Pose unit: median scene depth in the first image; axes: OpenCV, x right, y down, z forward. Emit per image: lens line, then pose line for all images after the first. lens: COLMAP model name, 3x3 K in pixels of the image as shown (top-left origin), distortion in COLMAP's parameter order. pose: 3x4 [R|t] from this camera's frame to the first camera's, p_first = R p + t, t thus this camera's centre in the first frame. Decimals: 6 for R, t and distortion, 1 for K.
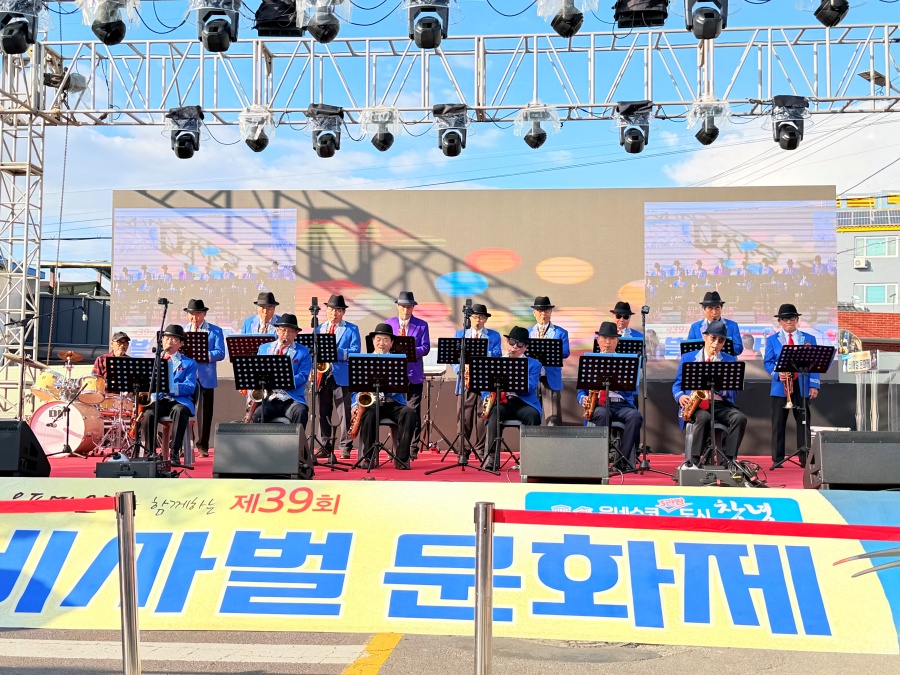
lens RADIAL K [[1142.3, 0, 447.1], [0, 1142.3, 339.0], [0, 0, 1]] dist [0.222658, -0.530812]
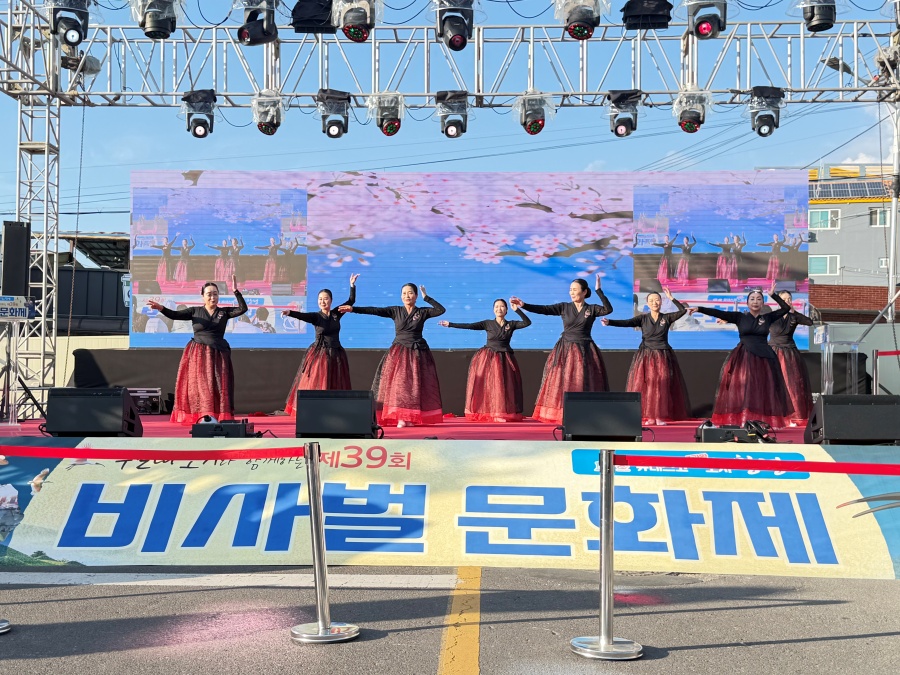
lens RADIAL K [[1142.3, 0, 447.1], [0, 1142.3, 339.0], [0, 0, 1]] dist [0.222658, -0.530812]
pose [[0.998828, -0.000915, 0.048390, -0.071959], [-0.000462, 0.999595, 0.028439, -0.006454], [-0.048397, -0.028428, 0.998424, -0.093592]]
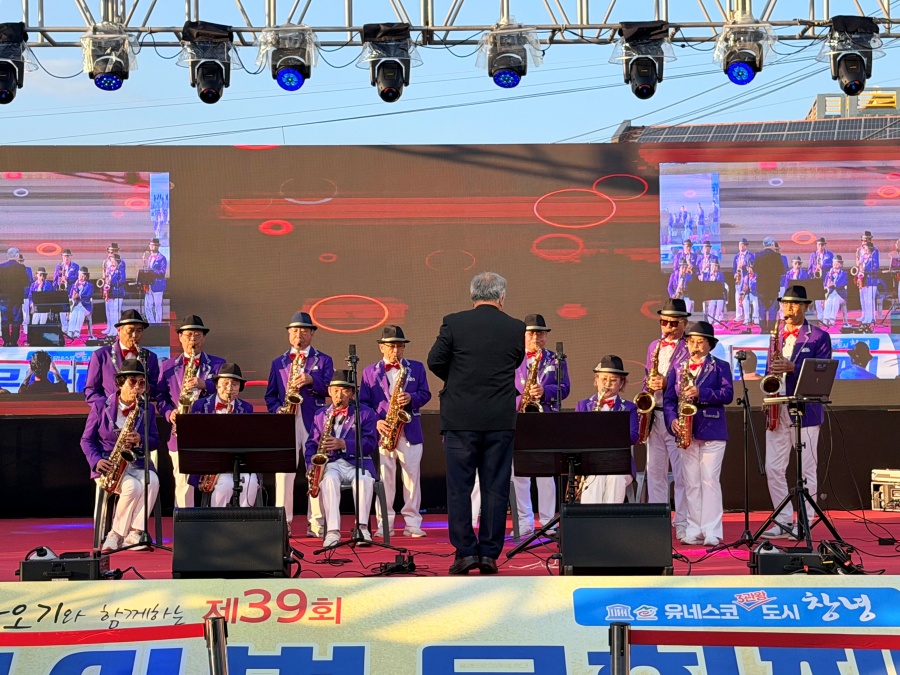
lens RADIAL K [[1816.6, 0, 450.0], [0, 1816.6, 337.5], [0, 0, 1]] dist [0.159349, -0.078960]
pose [[0.995856, -0.013680, 0.089904, -0.082871], [0.011897, 0.999722, 0.020336, -0.044077], [-0.090158, -0.019182, 0.995743, -0.166710]]
